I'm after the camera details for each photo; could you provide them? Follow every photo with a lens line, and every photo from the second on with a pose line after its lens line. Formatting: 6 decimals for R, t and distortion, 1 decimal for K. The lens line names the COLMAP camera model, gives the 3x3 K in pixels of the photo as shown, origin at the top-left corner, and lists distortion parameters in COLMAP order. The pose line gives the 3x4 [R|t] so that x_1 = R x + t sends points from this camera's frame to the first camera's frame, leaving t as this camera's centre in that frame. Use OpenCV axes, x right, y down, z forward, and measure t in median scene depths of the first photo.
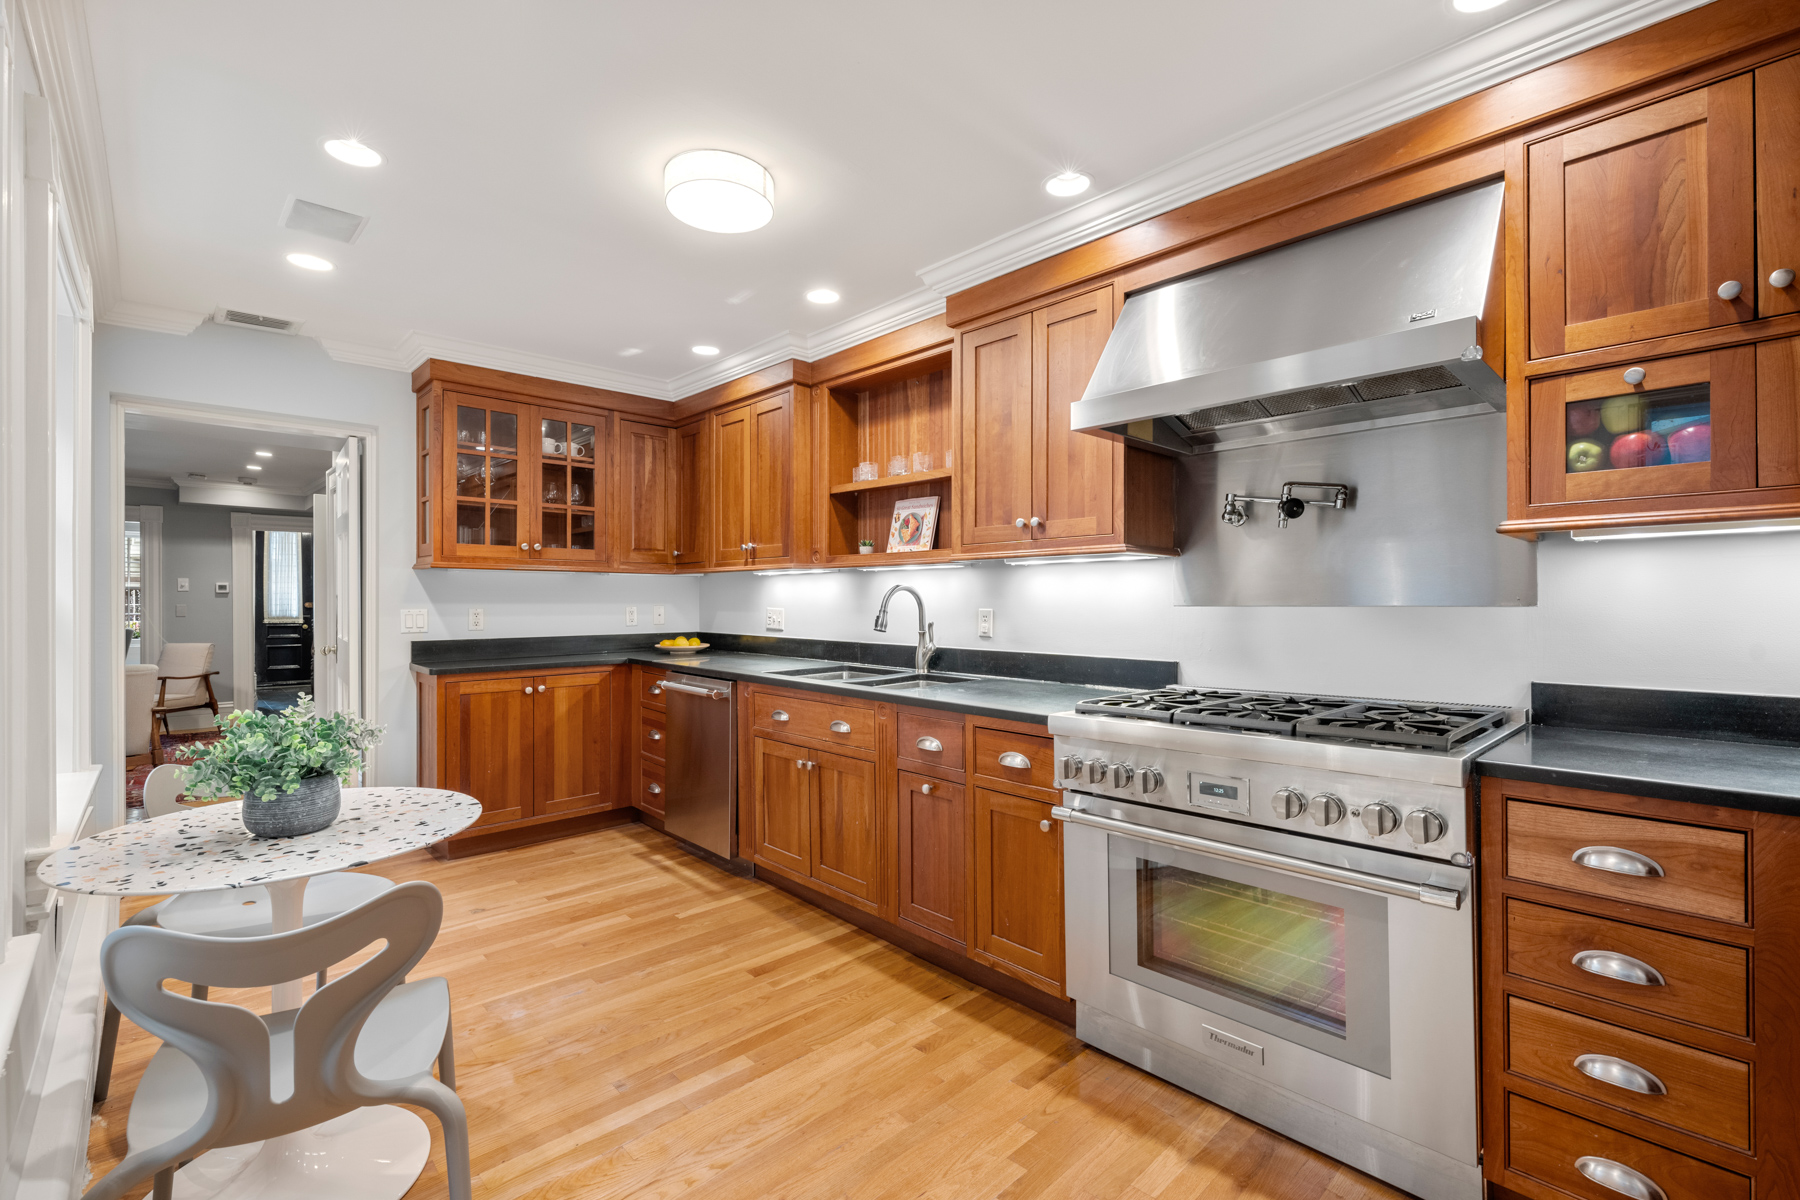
lens RADIAL K [[769.4, 0, 904.0], [0, 769.4, 597.4], [0, 0, 1]] dist [-0.002574, -0.000174]
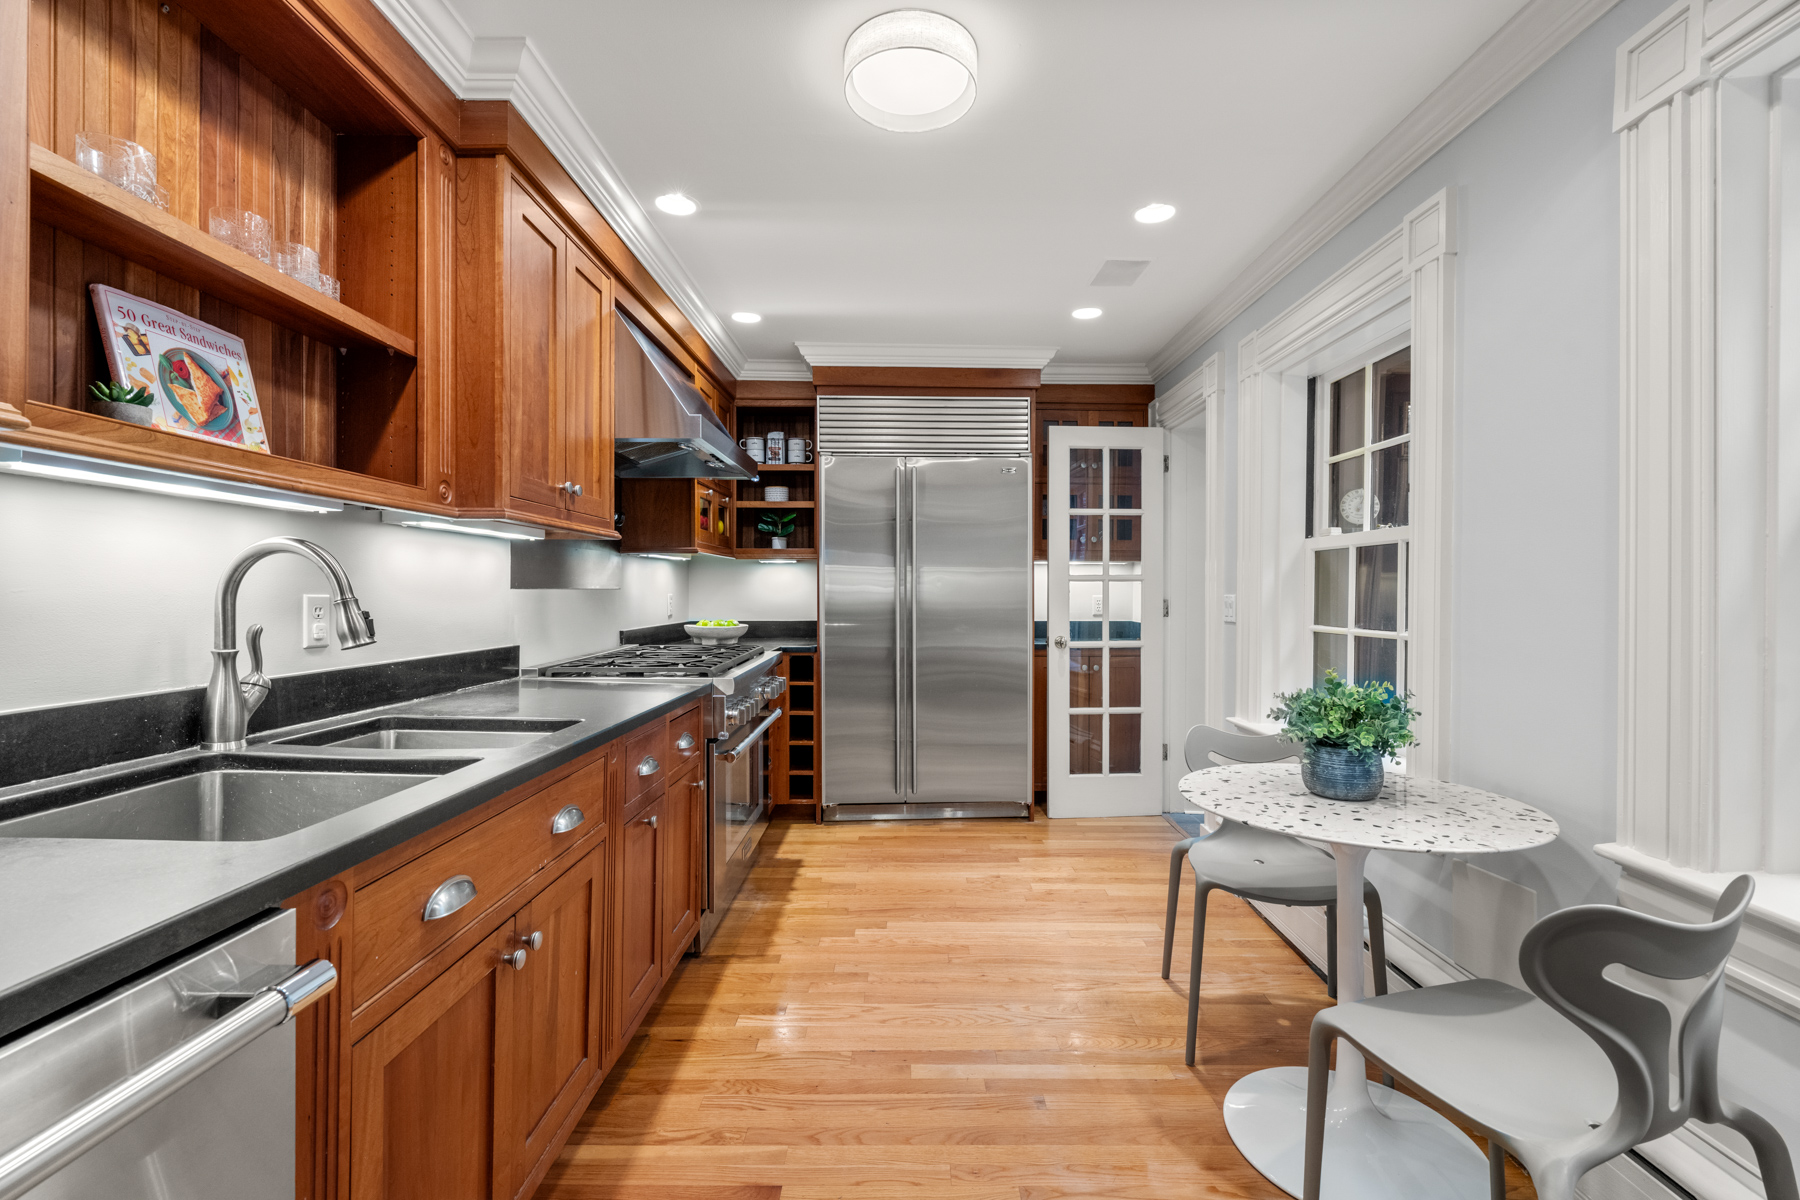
lens RADIAL K [[769.4, 0, 910.0], [0, 769.4, 588.2], [0, 0, 1]] dist [-0.002574, -0.000174]
pose [[-0.718444, 0.008366, 0.695535, -0.757152], [0.005689, 0.999965, -0.006151, 0.022715], [-0.695562, -0.000462, -0.718466, 1.484189]]
